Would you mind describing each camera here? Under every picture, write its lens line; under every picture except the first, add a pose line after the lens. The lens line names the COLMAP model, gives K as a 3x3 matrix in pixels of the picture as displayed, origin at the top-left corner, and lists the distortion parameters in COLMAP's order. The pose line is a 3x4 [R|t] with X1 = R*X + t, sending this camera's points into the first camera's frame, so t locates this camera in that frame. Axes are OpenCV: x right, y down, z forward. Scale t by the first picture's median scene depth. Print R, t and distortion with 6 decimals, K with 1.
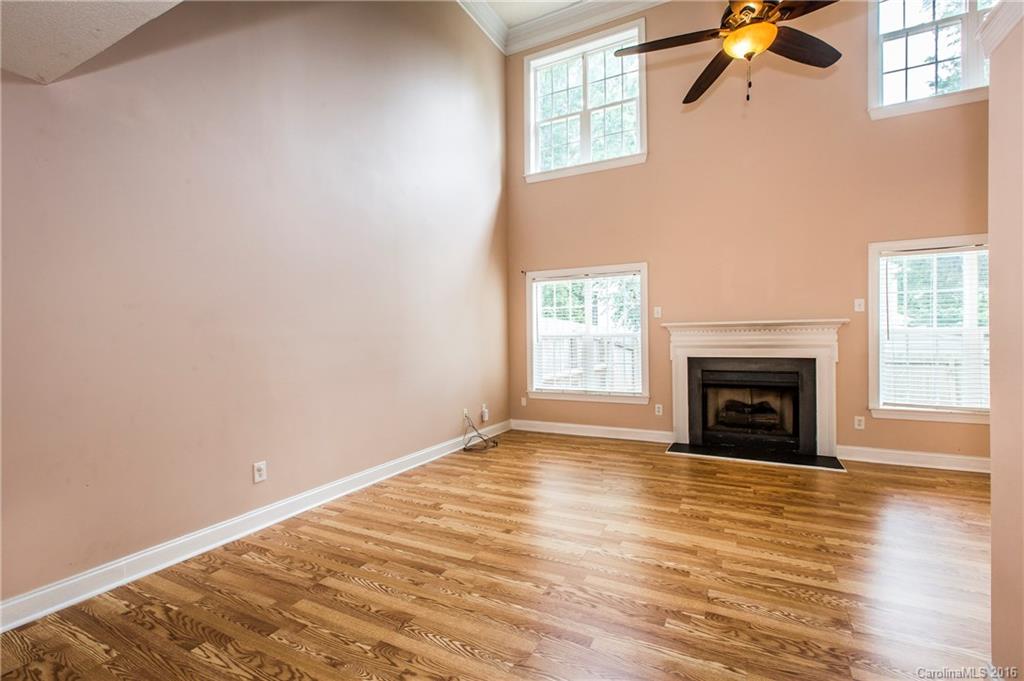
lens RADIAL K [[457.7, 0, 510.9], [0, 457.7, 342.4], [0, 0, 1]] dist [0.005306, 0.000167]
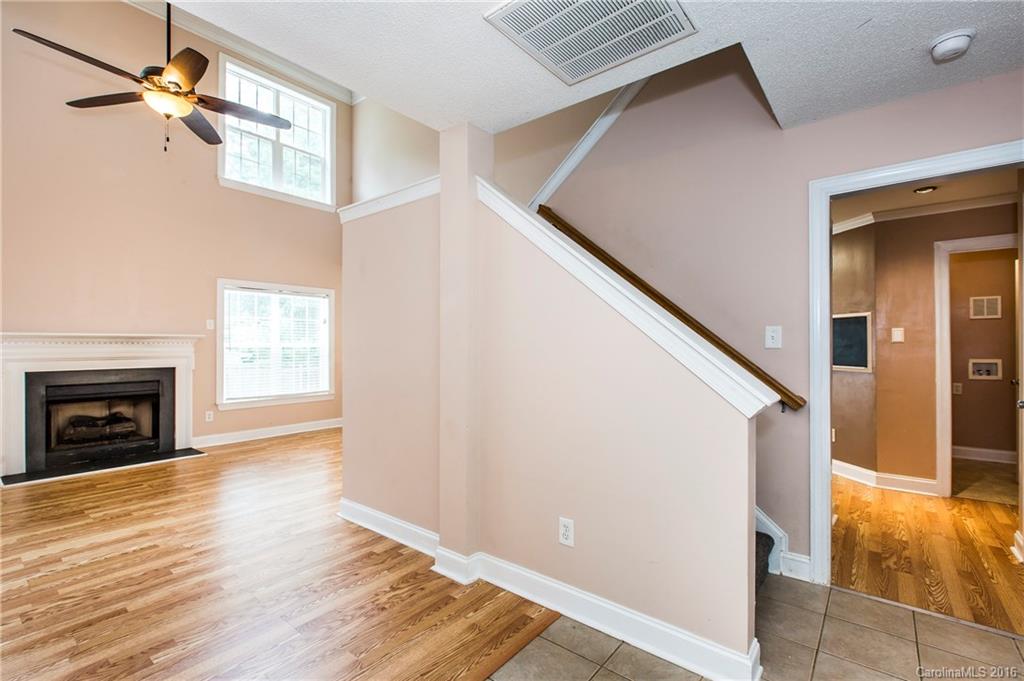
lens RADIAL K [[457.7, 0, 513.2], [0, 457.7, 343.0], [0, 0, 1]] dist [0.005306, 0.000167]
pose [[0.196929, 0.018342, 0.980246, -0.373484], [0.009602, 0.999741, -0.020635, 0.005689], [-0.980371, 0.013476, 0.196702, -0.094618]]
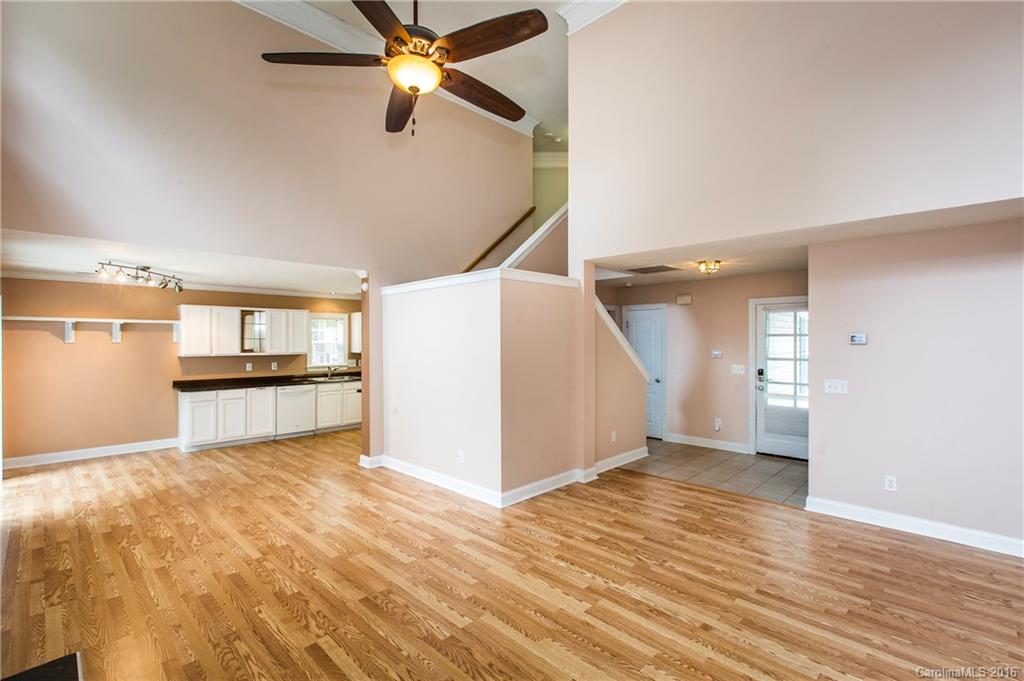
lens RADIAL K [[457.7, 0, 509.7], [0, 457.7, 341.0], [0, 0, 1]] dist [0.005306, 0.000167]
pose [[-0.953426, 0.012655, 0.301361, 0.057795], [0.016602, 0.999807, 0.010542, -0.101527], [-0.301169, 0.015055, -0.953452, 1.433160]]
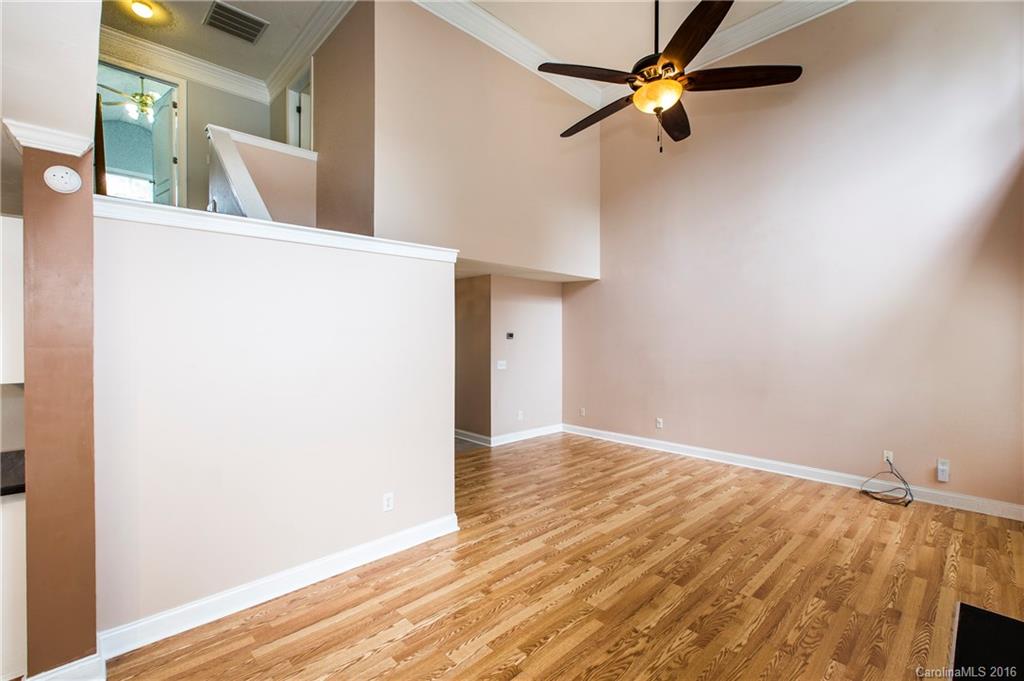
lens RADIAL K [[457.7, 0, 519.2], [0, 457.7, 337.5], [0, 0, 1]] dist [0.005306, 0.000167]
pose [[-0.319257, 0.011142, -0.947603, 1.263201], [-0.009050, 0.999849, 0.014805, -0.103089], [0.947625, 0.013302, -0.319108, 0.819366]]
